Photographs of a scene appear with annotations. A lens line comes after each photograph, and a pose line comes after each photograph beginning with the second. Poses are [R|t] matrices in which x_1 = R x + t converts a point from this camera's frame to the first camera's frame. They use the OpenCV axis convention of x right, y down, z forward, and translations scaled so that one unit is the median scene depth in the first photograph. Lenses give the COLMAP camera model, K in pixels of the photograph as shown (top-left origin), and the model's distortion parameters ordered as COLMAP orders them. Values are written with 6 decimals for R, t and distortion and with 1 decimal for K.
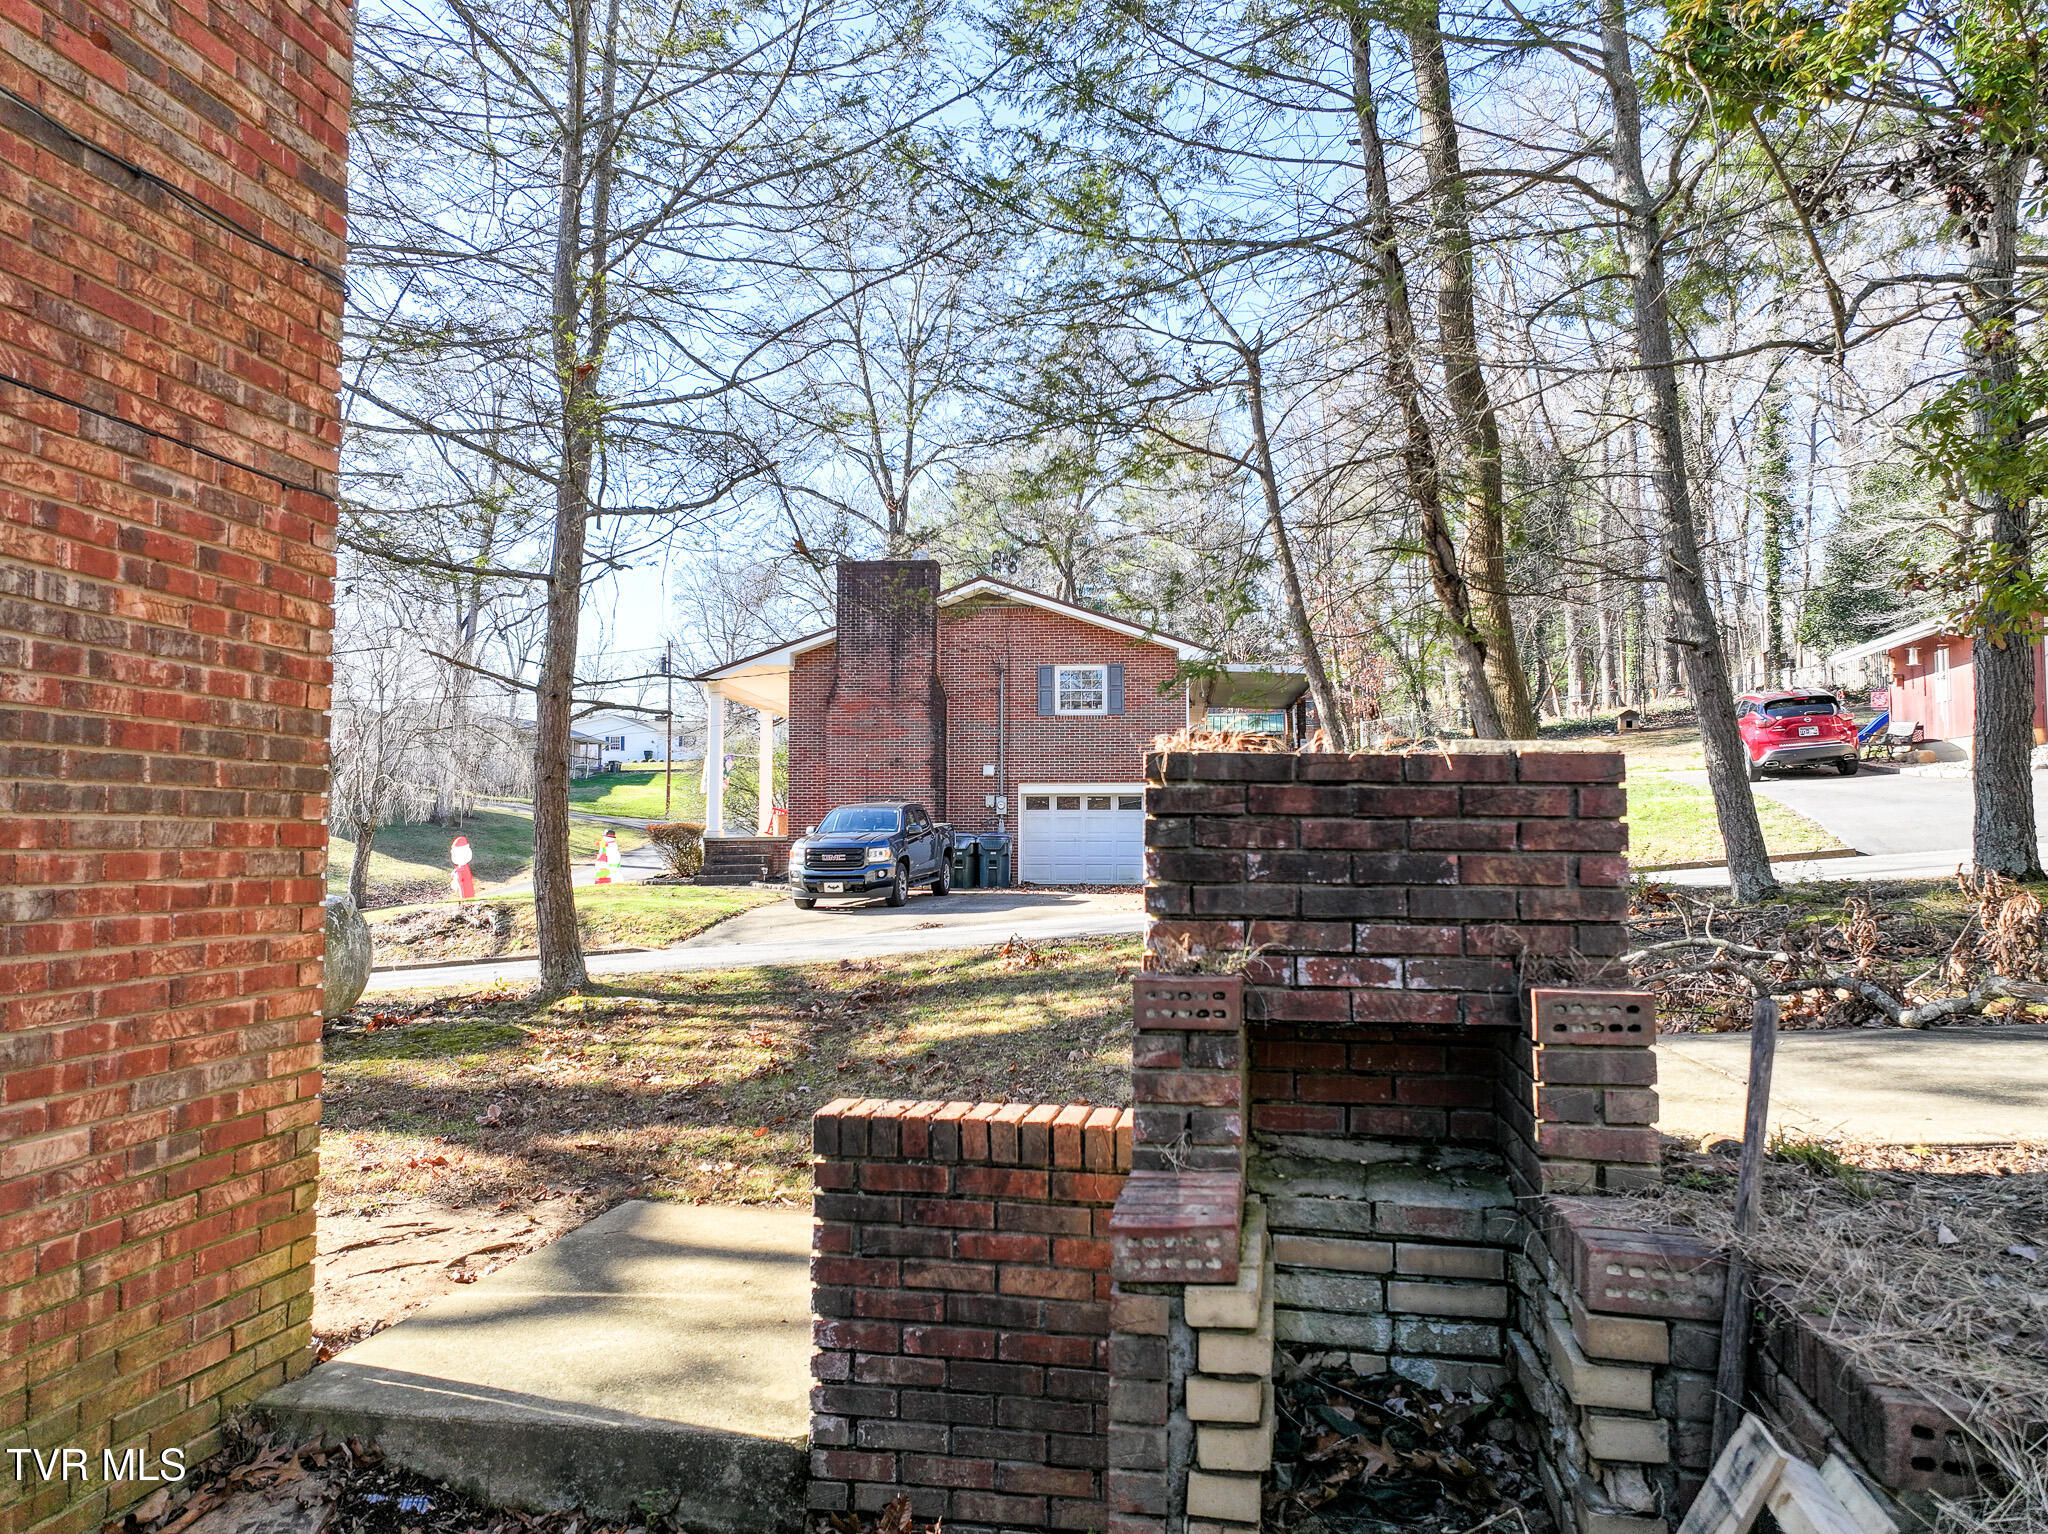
lens RADIAL K [[1439.3, 0, 1034.7], [0, 1439.3, 764.1], [0, 0, 1]] dist [-0.003960, 0.022196]
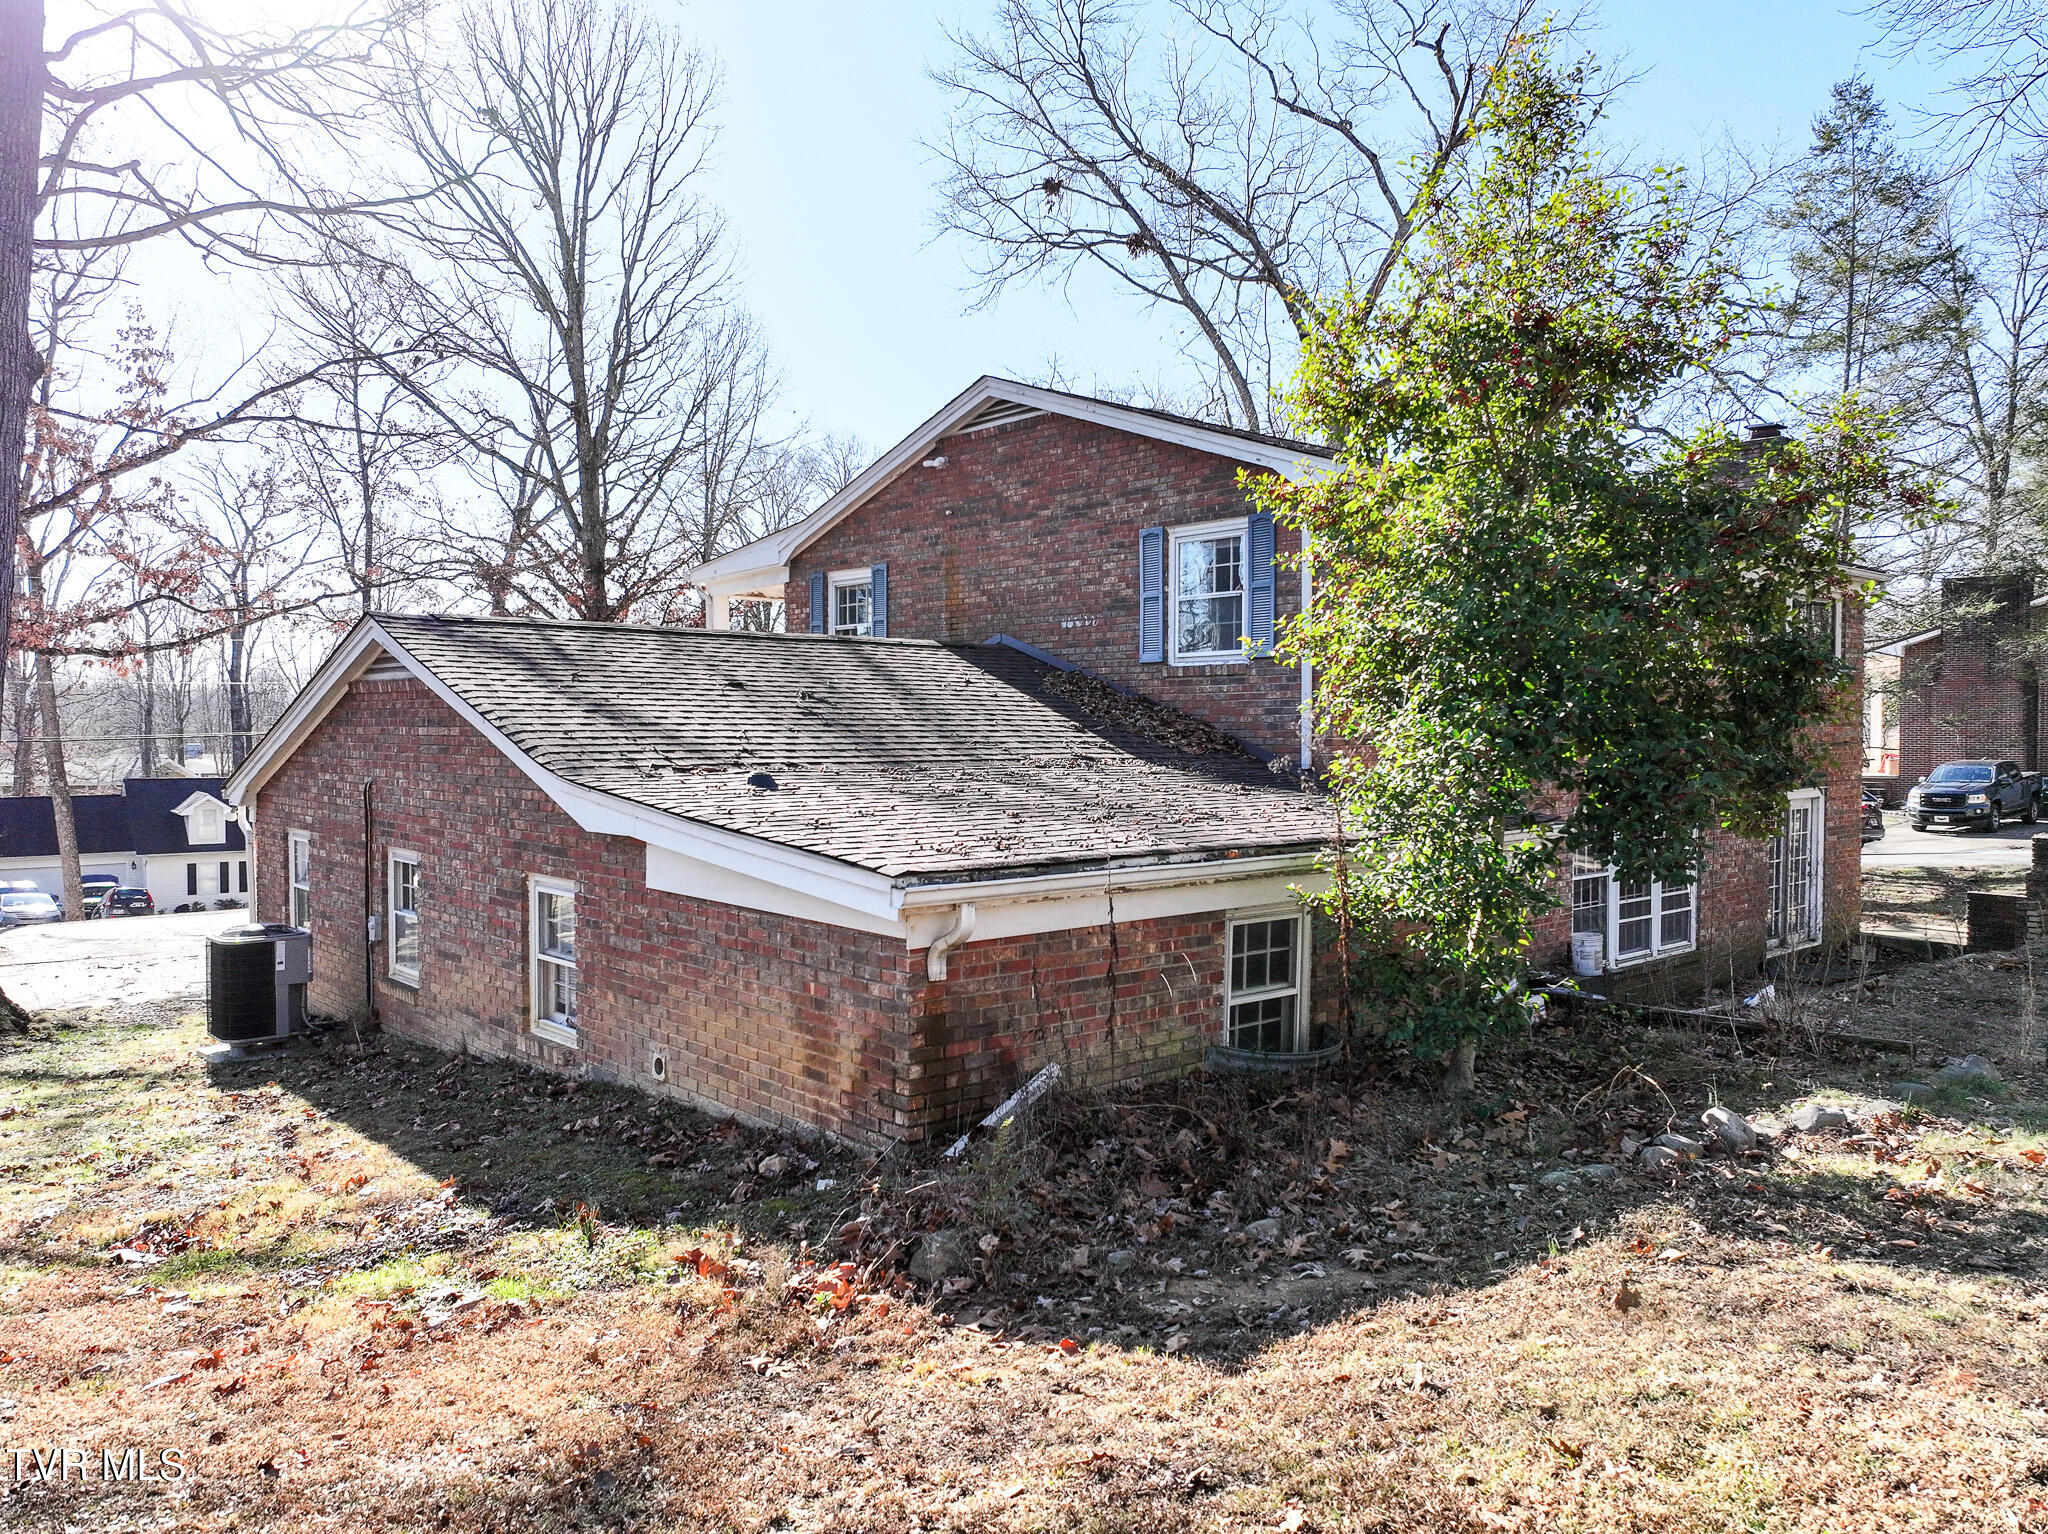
lens RADIAL K [[1439.3, 0, 1034.7], [0, 1439.3, 764.1], [0, 0, 1]] dist [-0.003960, 0.022196]
pose [[0.774737, 0.012713, -0.632156, 0.602116], [0.036823, 0.997194, 0.065183, -0.789288], [0.631211, -0.073778, 0.772095, -5.781829]]
